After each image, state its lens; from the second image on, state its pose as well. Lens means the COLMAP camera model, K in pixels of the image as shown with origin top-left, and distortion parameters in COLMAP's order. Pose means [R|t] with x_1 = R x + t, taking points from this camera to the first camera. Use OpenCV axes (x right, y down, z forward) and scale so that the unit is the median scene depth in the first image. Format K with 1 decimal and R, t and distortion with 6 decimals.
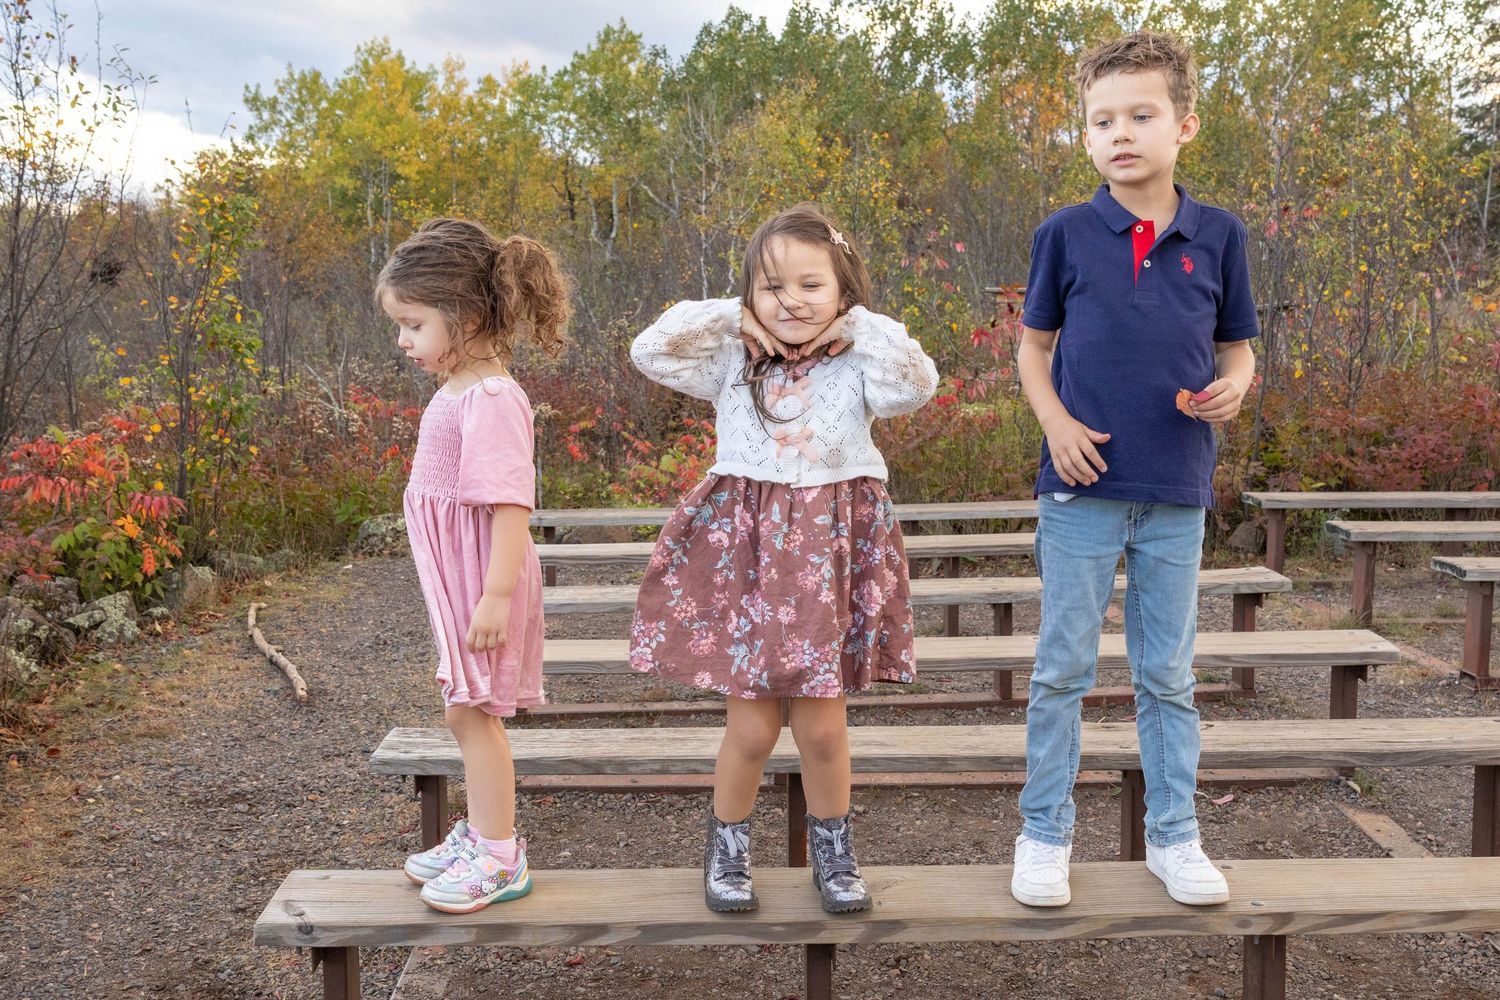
lens RADIAL K [[1813.7, 0, 768.3], [0, 1813.7, 532.3], [0, 0, 1]] dist [-0.003860, 0.015300]
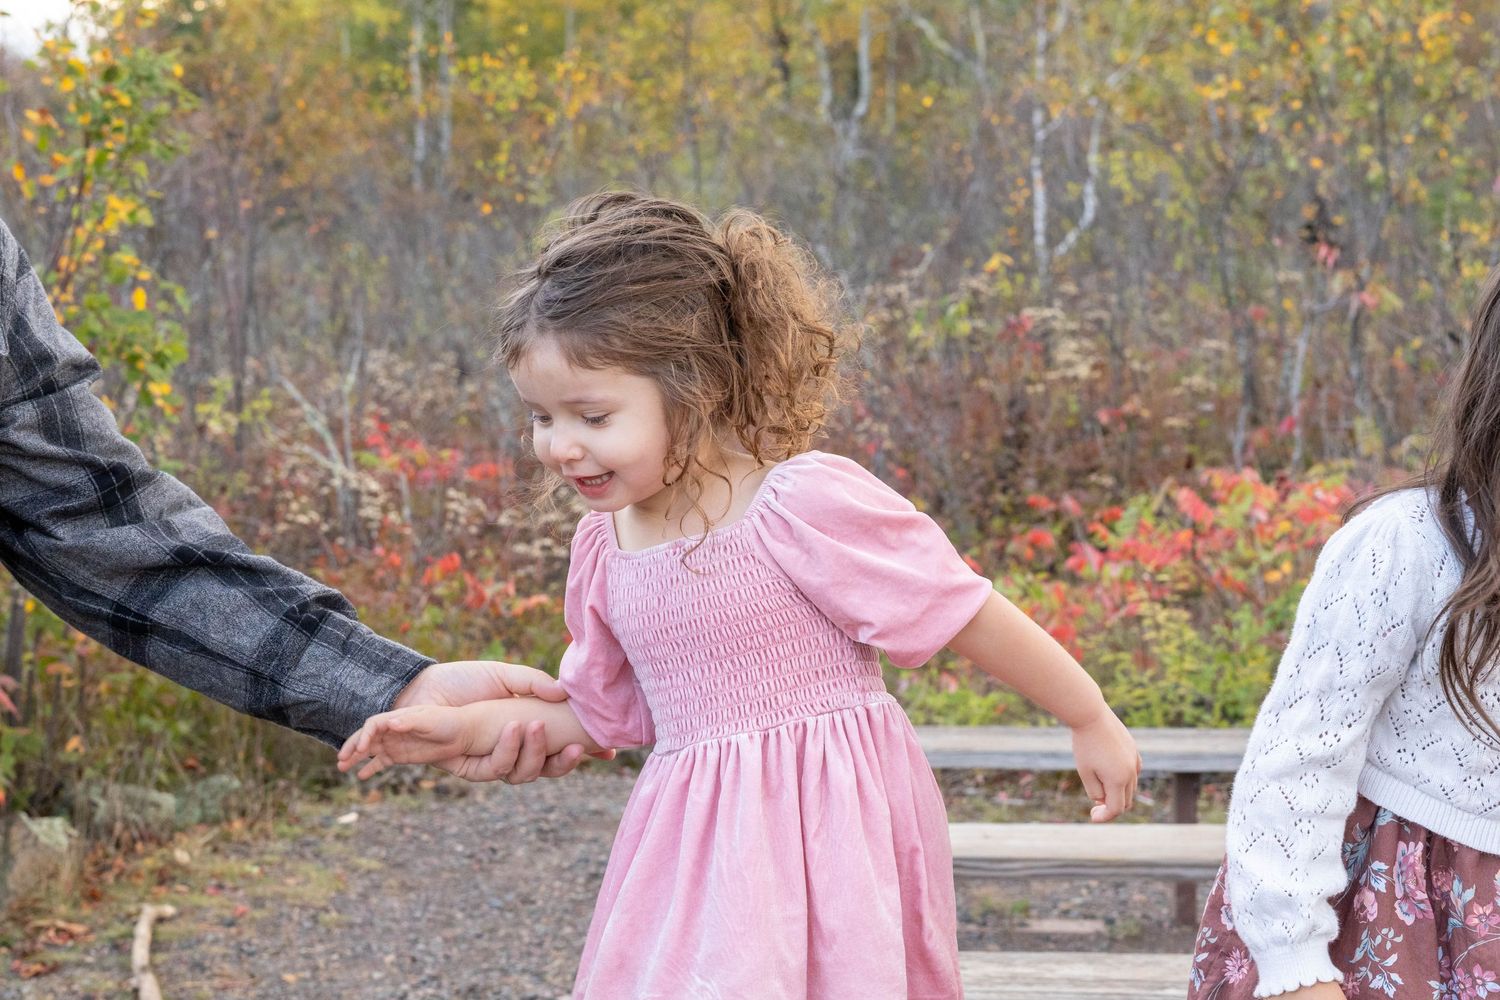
lens RADIAL K [[3325.7, 0, 750.0], [0, 3325.7, 500.0], [0, 0, 1]] dist [0.030491, 0.353425]
pose [[0.993492, 0.014126, -0.113024, -0.025512], [-0.019195, 0.998852, -0.043883, -0.026122], [0.112275, 0.045767, 0.992623, 0.123110]]
